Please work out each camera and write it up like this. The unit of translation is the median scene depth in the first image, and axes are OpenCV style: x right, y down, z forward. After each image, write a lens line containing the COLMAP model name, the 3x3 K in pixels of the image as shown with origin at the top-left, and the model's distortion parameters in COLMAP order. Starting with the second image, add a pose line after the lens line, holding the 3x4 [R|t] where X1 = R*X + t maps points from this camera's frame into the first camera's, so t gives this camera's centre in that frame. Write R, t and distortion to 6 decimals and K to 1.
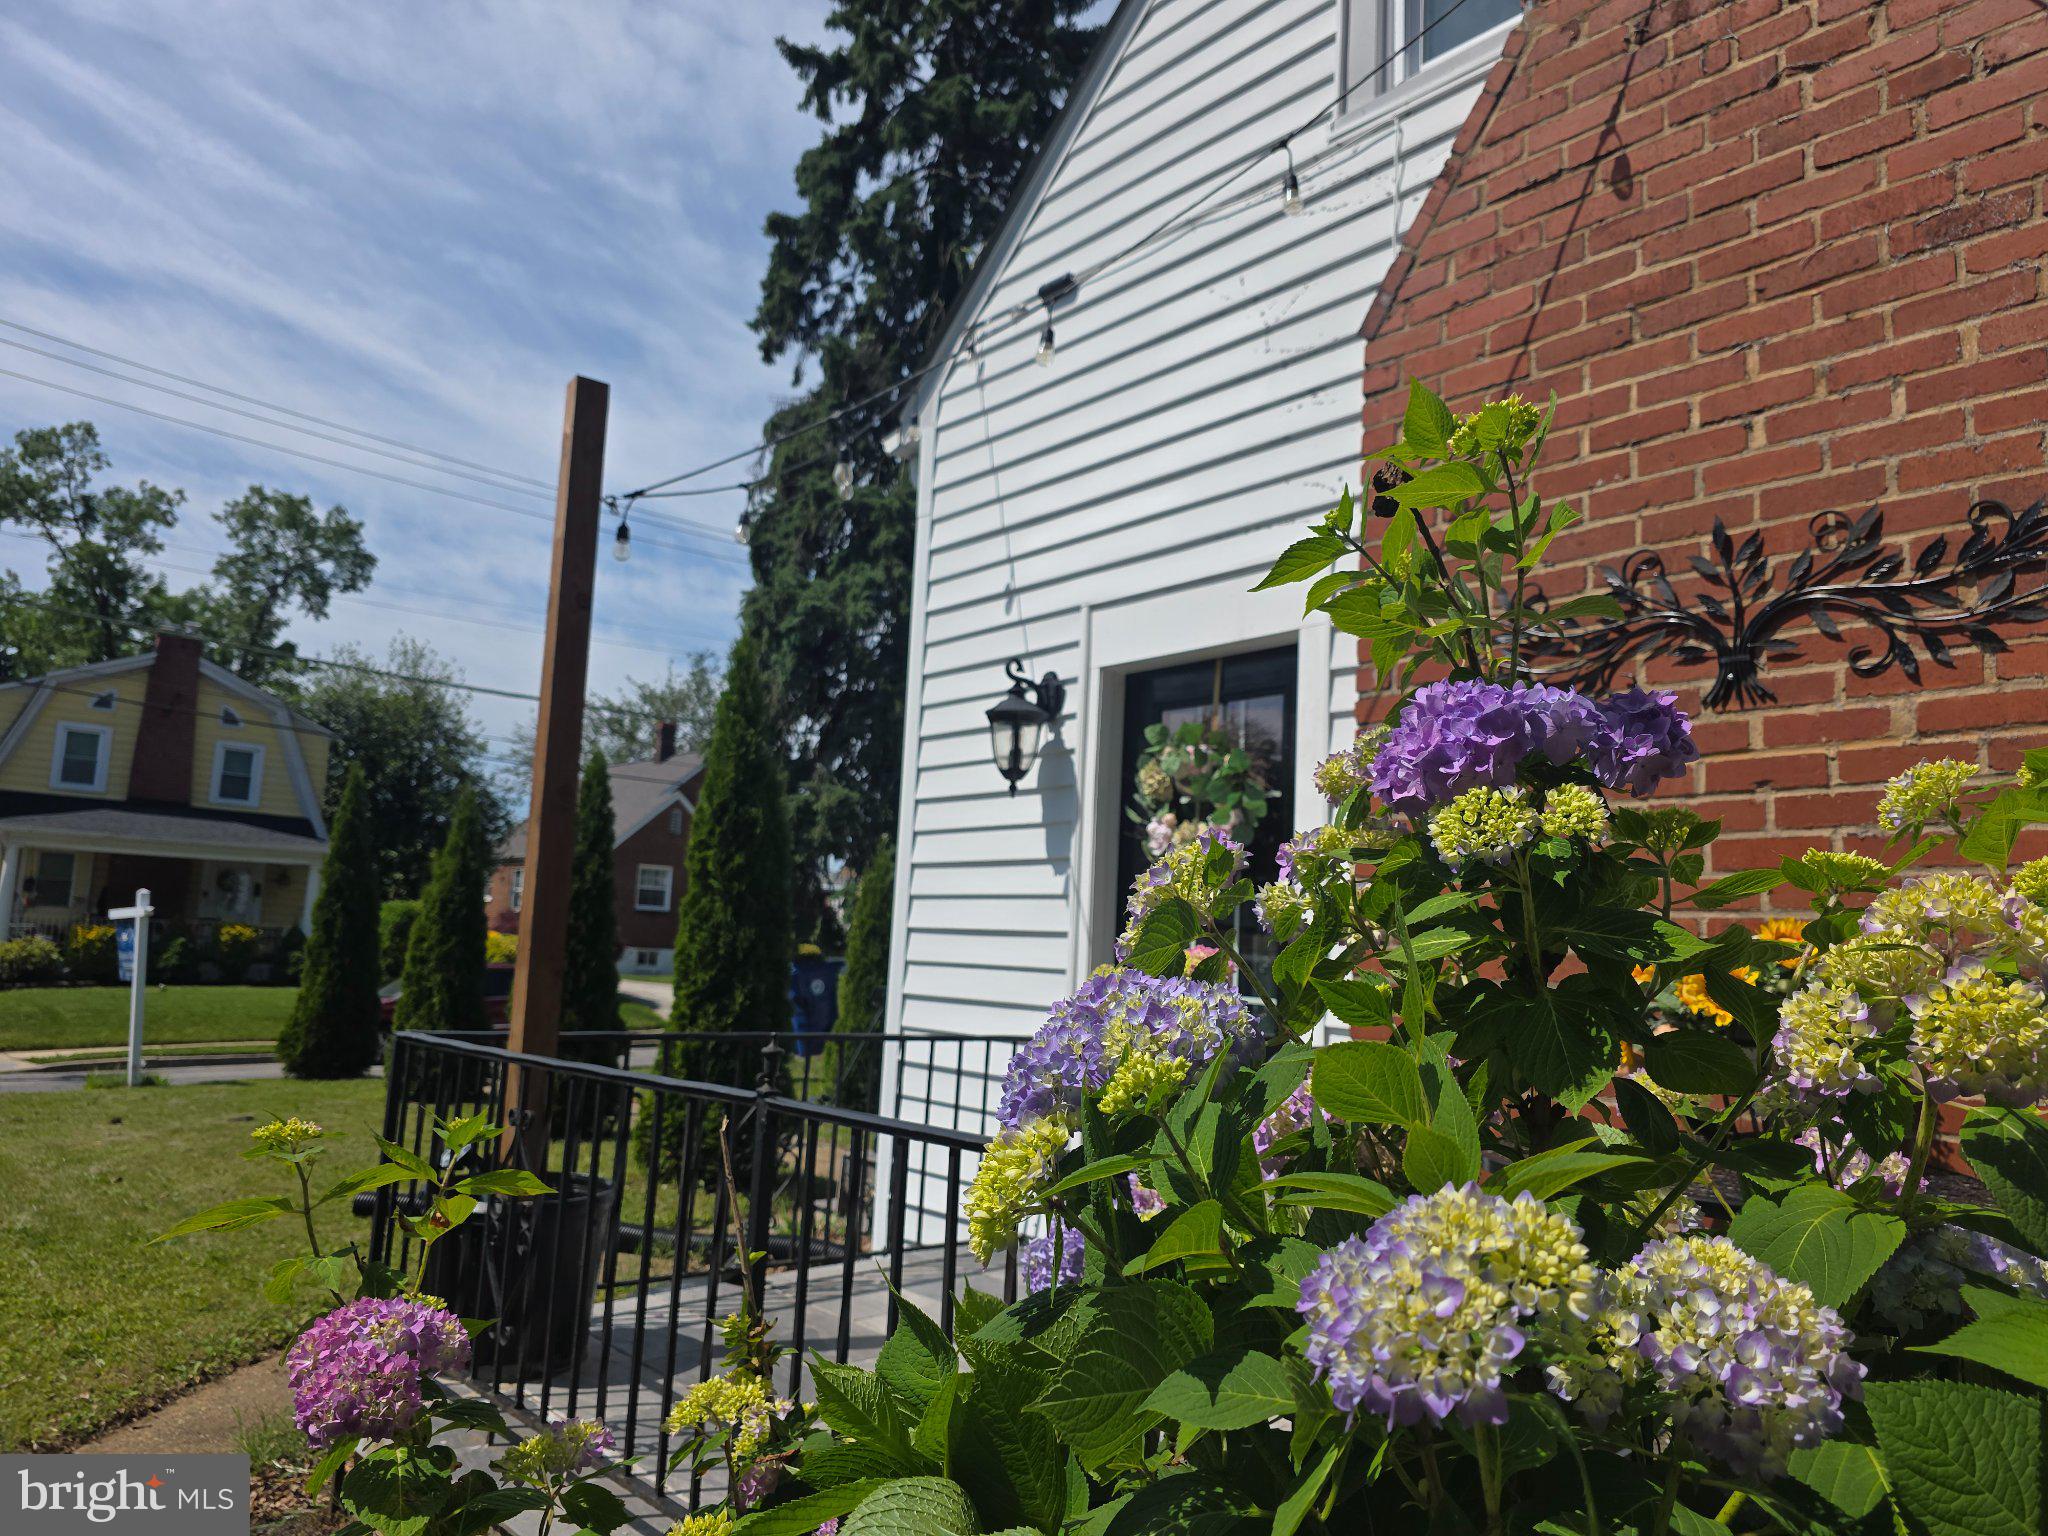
lens RADIAL K [[1404.5, 0, 1022.7], [0, 1404.5, 778.2], [0, 0, 1]] dist [0.051982, -0.031037]
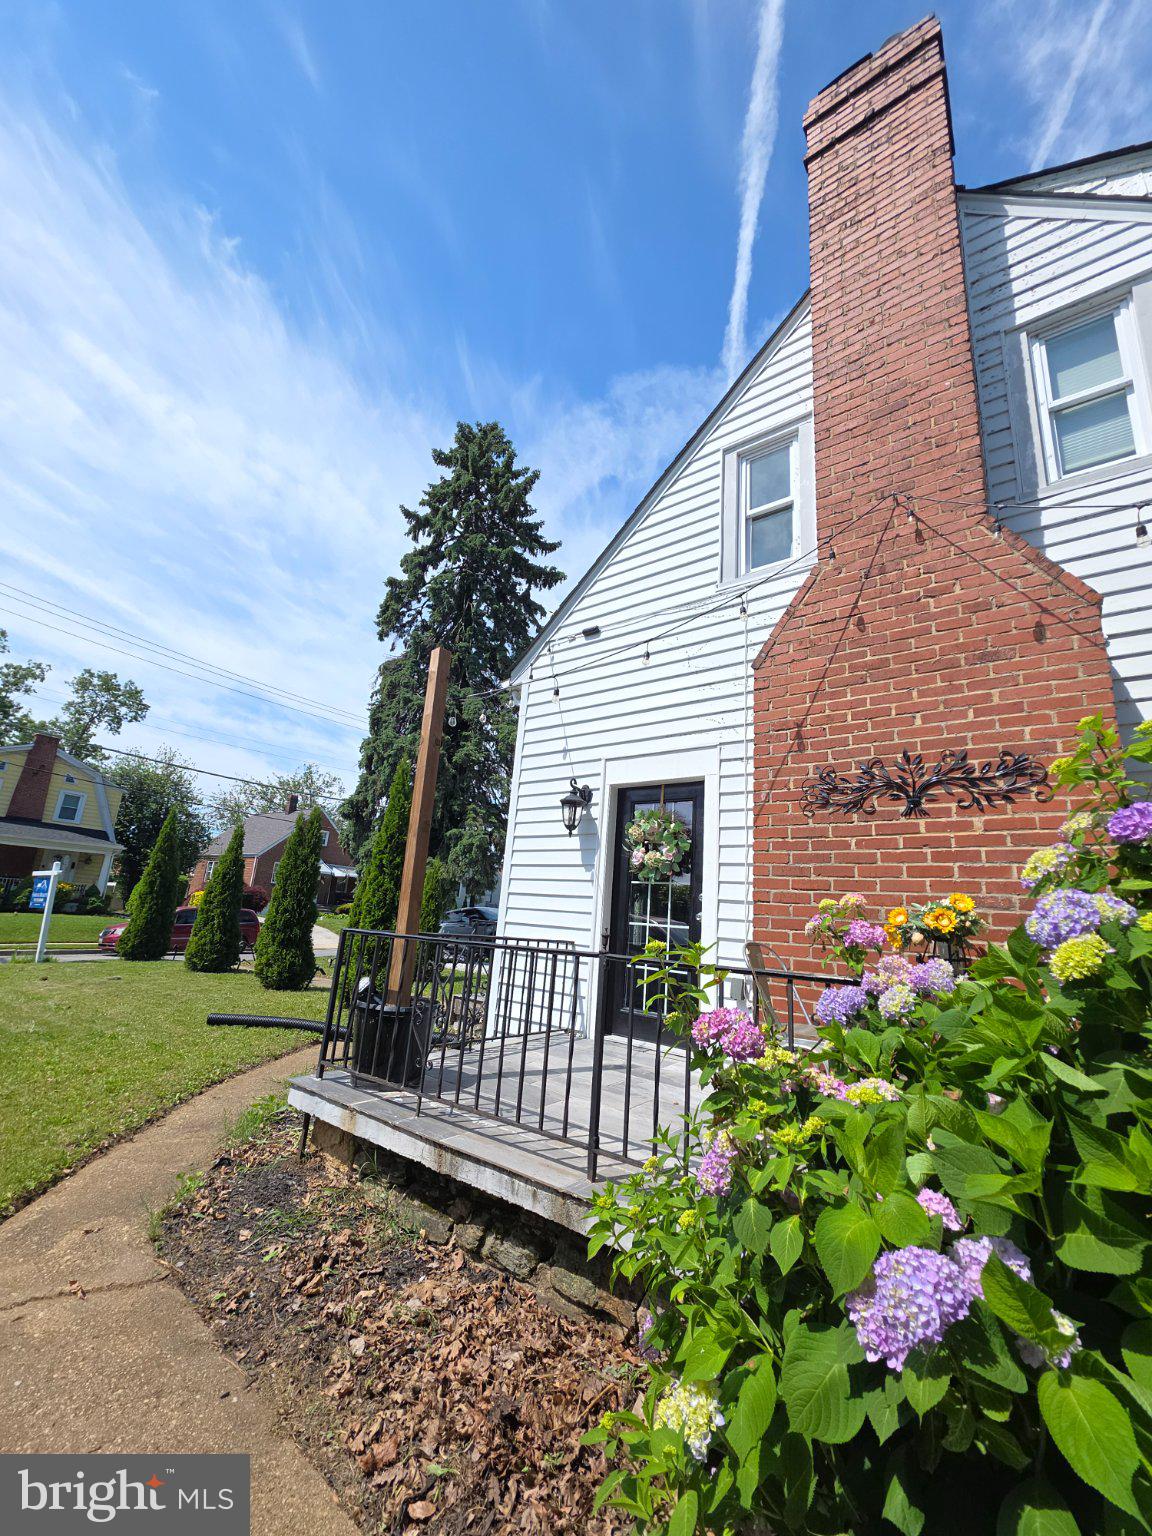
lens RADIAL K [[612.1, 0, 577.3], [0, 612.1, 776.3], [0, 0, 1]] dist [0.009215, 0.000263]
pose [[0.977257, 0.070998, 0.199821, -0.206635], [-0.052140, 0.993809, -0.098112, 0.012187], [-0.205550, 0.085462, 0.974908, -0.016470]]
